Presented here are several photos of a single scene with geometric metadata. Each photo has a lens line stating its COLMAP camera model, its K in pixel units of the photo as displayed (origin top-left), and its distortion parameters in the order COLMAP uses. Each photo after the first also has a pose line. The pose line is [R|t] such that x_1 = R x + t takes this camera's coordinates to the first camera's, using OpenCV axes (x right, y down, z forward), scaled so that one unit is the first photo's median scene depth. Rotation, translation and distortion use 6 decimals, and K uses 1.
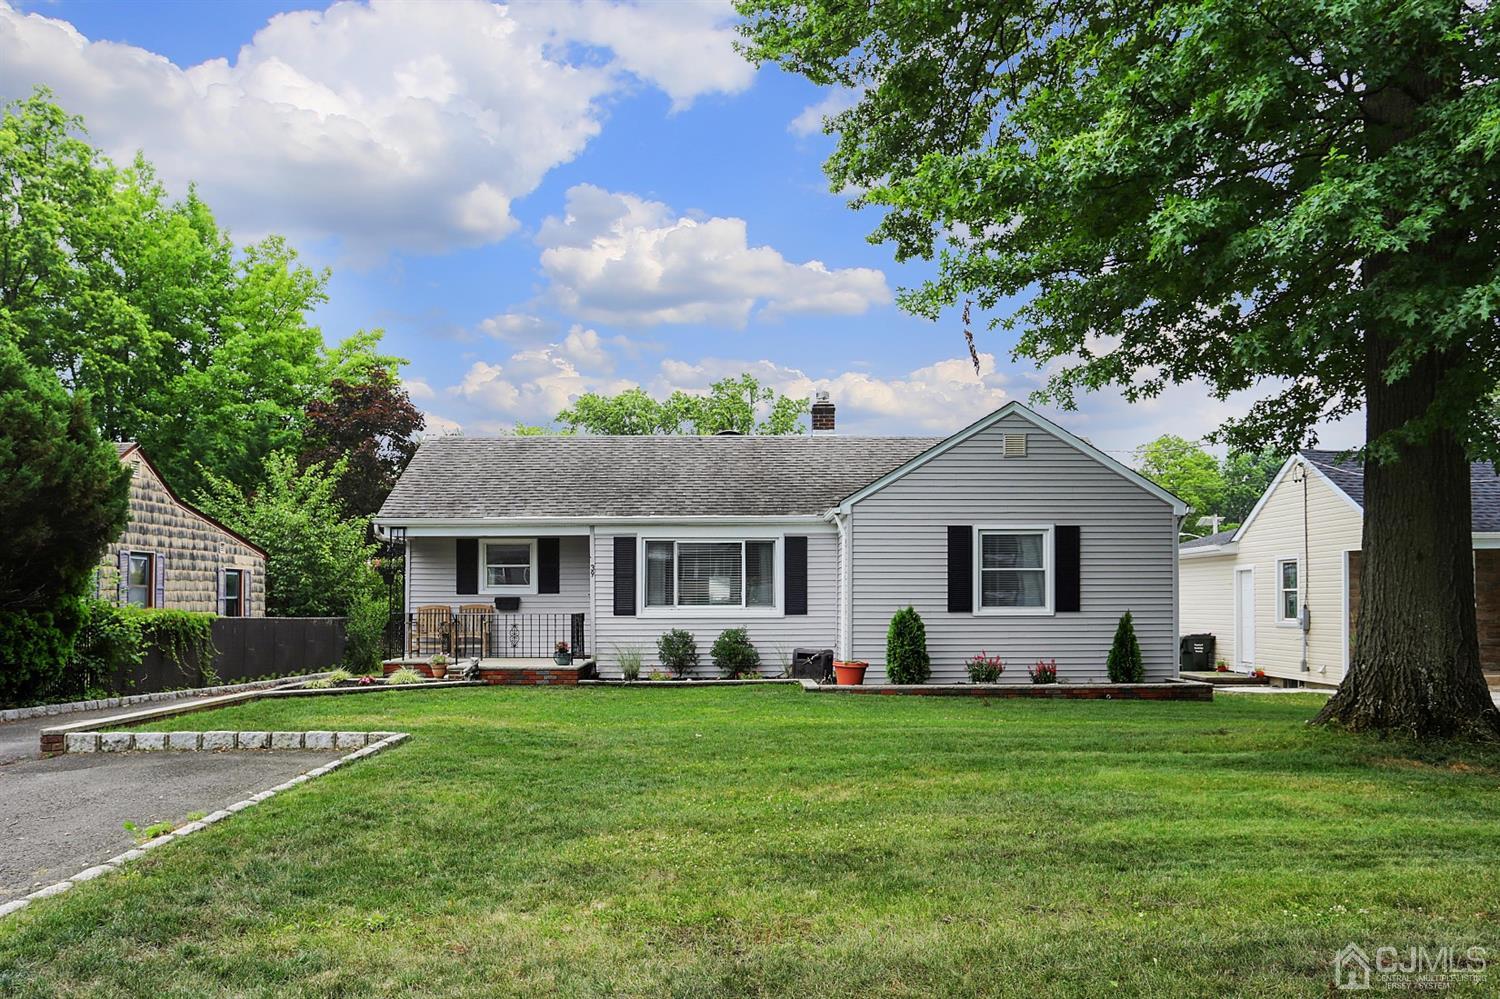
lens RADIAL K [[1152.5, 0, 778.6], [0, 1152.5, 561.4], [0, 0, 1]] dist [-0.023077, 0.013576]
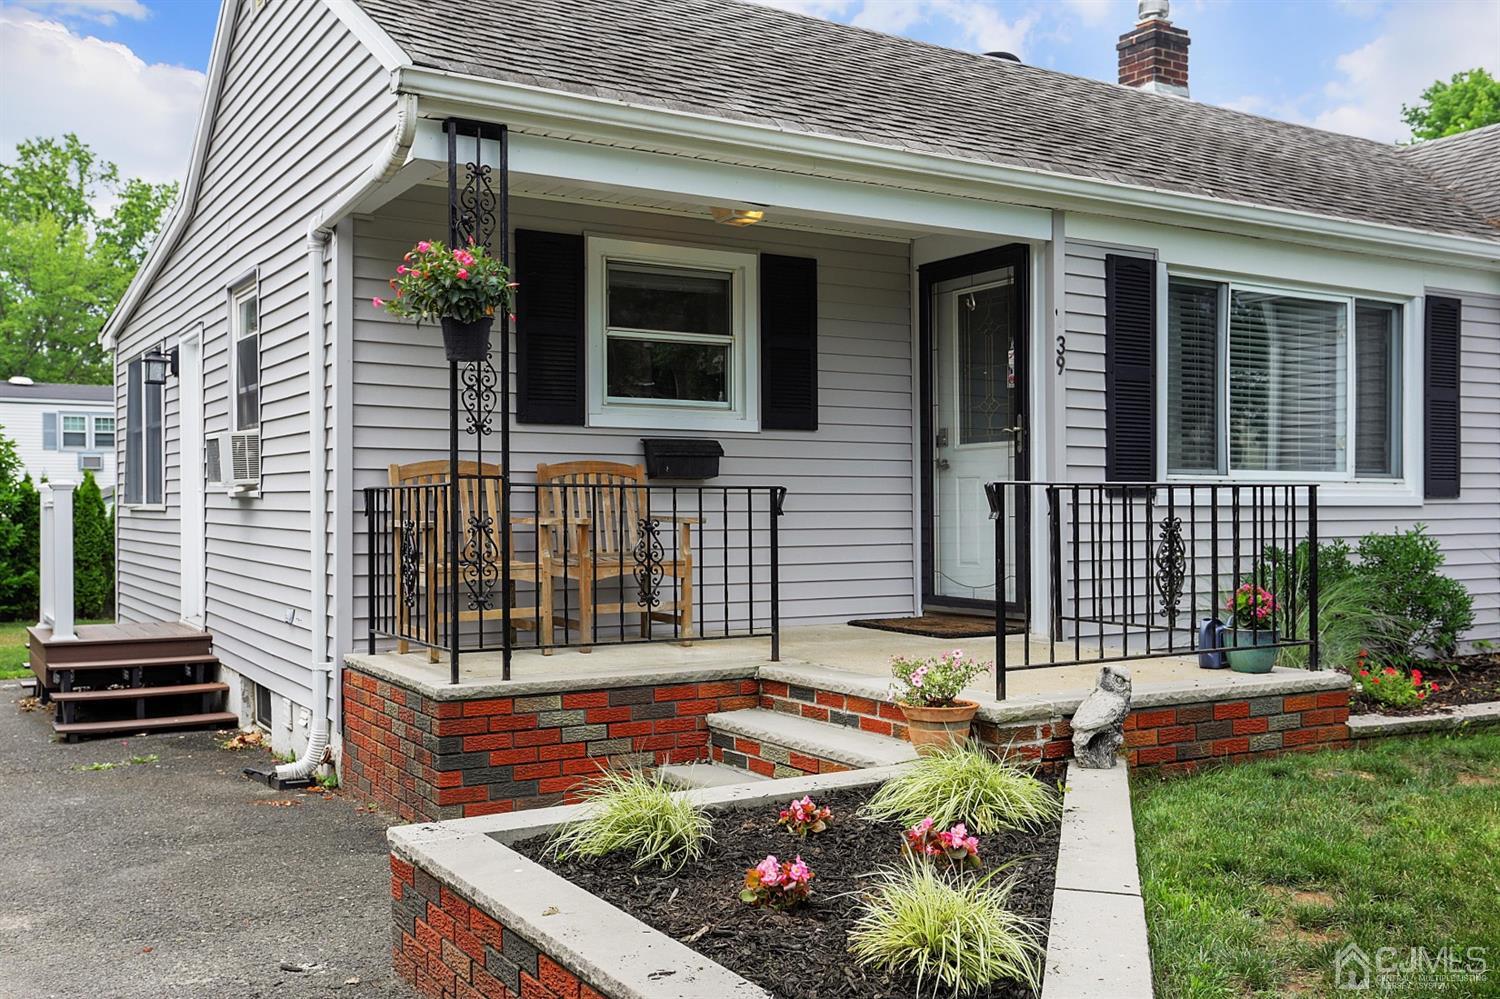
lens RADIAL K [[1432.2, 0, 827.0], [0, 1432.2, 506.9], [0, 0, 1]] dist [0.029178, 0.000000]
pose [[0.867055, 0.000987, 0.498211, -0.414007], [-0.019292, 0.999315, 0.031596, 0.038417], [-0.497839, -0.037007, 0.866480, 0.695454]]
